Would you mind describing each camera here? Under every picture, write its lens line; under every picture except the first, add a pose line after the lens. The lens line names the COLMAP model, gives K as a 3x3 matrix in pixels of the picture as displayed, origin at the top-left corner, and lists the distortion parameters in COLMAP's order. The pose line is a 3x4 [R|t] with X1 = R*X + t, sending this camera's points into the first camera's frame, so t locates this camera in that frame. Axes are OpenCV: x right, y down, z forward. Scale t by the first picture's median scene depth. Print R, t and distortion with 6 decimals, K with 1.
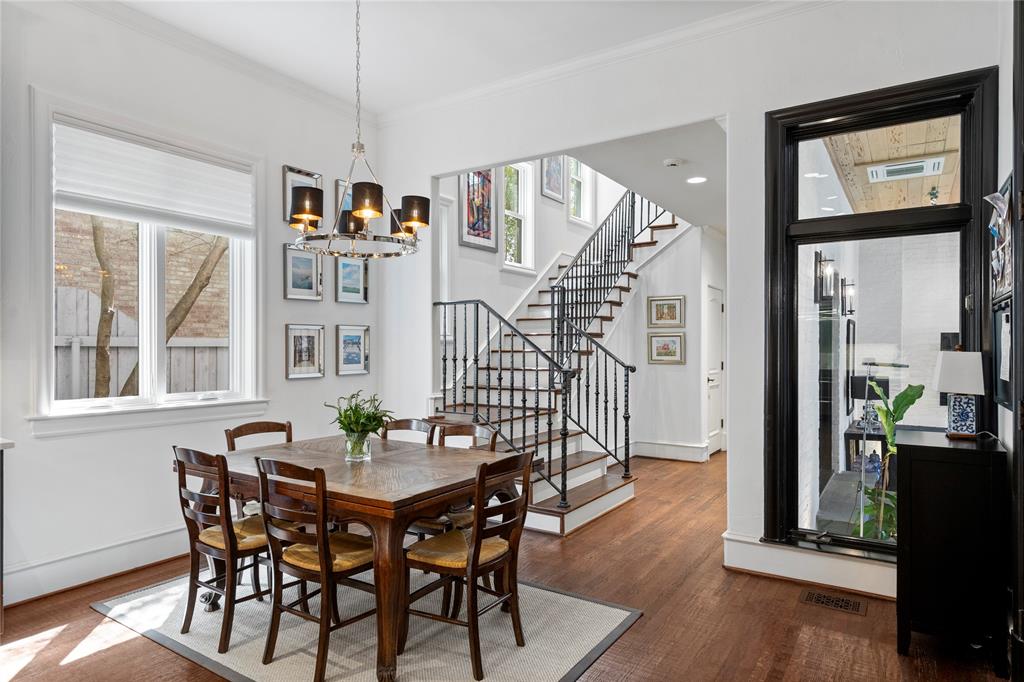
lens RADIAL K [[613.9, 0, 512.7], [0, 613.9, 346.4], [0, 0, 1]] dist [-0.001894, 0.000113]
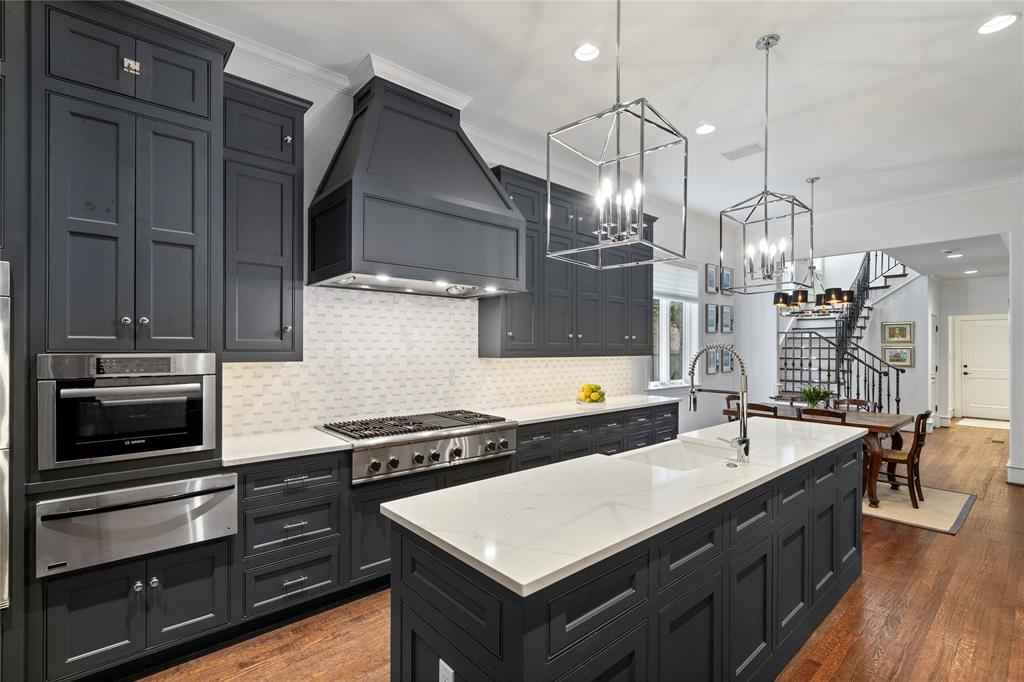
lens RADIAL K [[472.5, 0, 510.6], [0, 472.5, 344.6], [0, 0, 1]] dist [0.001286, -0.000371]
pose [[0.961675, 0.001724, -0.274185, -0.349904], [-0.002651, 0.999992, -0.003011, -0.020477], [0.274178, 0.003622, 0.961672, -0.381740]]
